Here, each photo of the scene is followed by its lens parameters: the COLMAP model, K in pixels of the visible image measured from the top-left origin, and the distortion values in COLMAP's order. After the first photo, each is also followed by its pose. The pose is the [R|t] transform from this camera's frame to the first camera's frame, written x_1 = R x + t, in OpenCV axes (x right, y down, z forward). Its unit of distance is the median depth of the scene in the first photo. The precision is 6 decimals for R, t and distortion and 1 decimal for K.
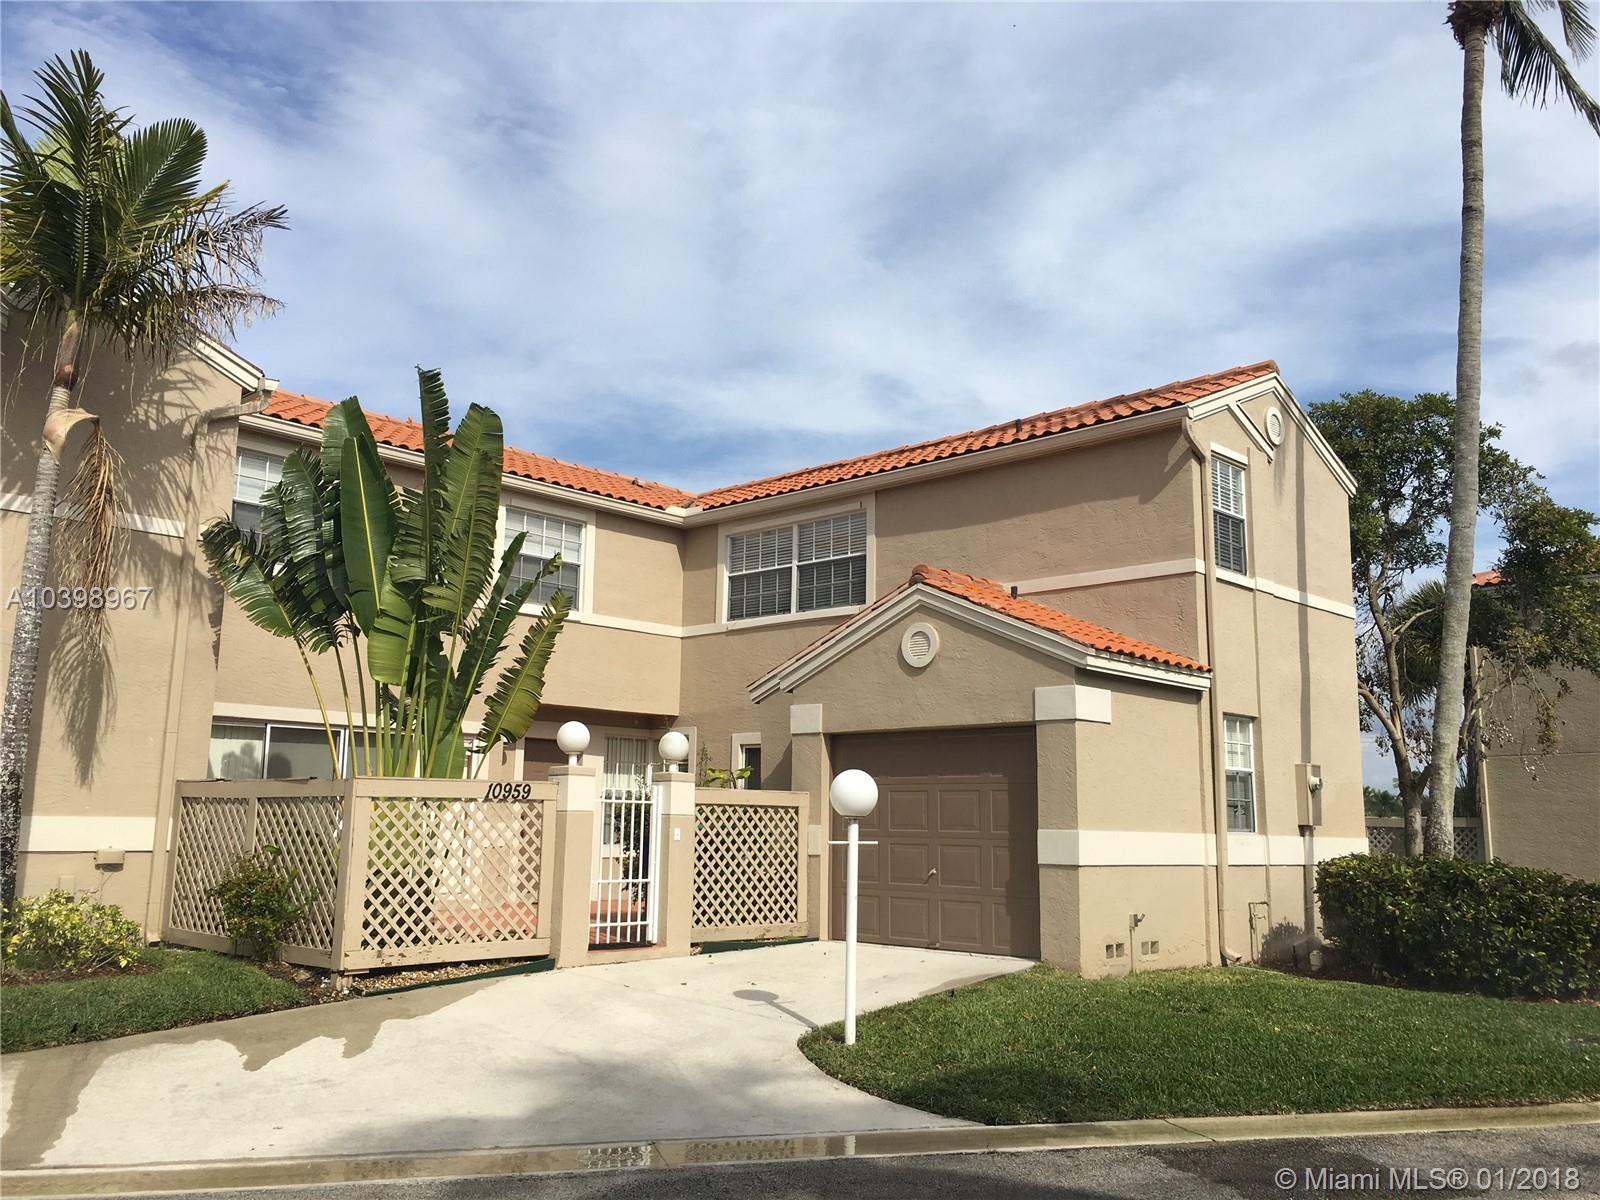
lens RADIAL K [[1332.1, 0, 800.0], [0, 1332.1, 600.0], [0, 0, 1]] dist [0.081271, -0.001674]
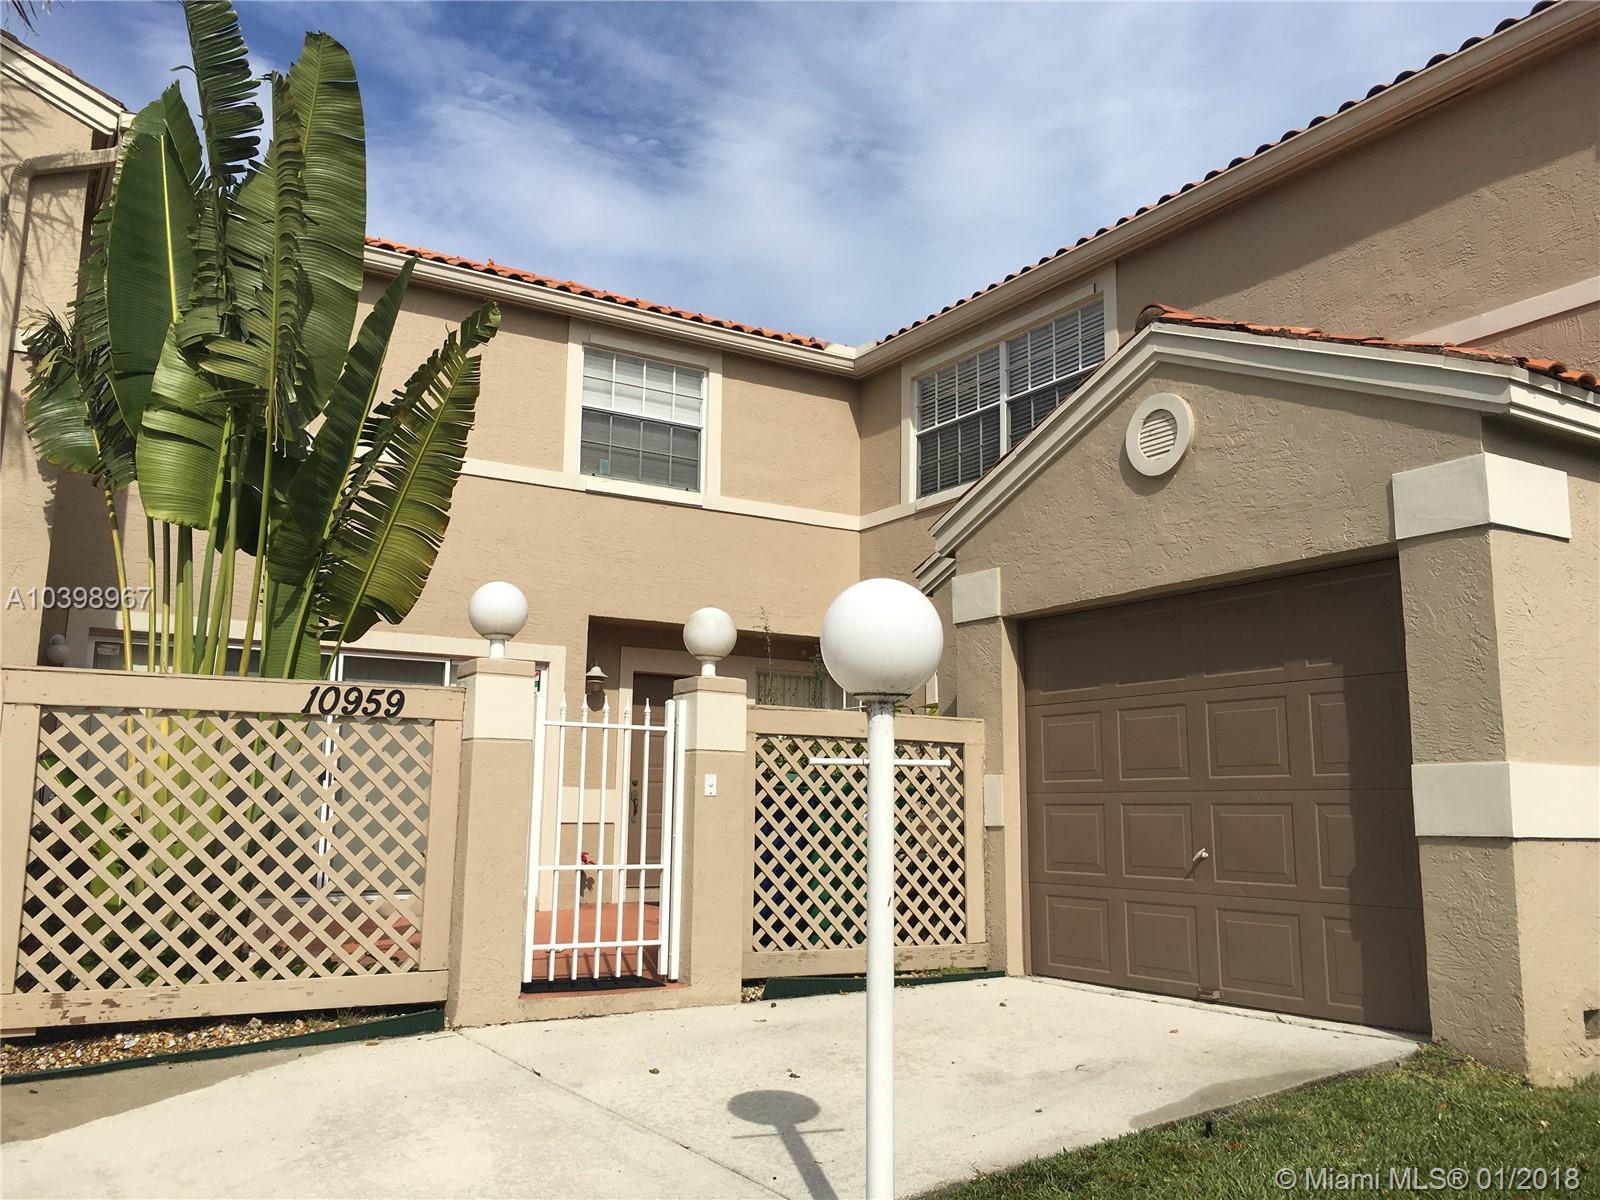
lens RADIAL K [[1333.9, 0, 800.0], [0, 1333.9, 600.0], [0, 0, 1]] dist [0.083762, -0.104693]
pose [[0.966297, -0.047942, -0.252927, 0.088213], [0.048498, 0.998815, -0.004040, 0.100355], [0.252821, -0.008363, 0.967477, 0.461213]]
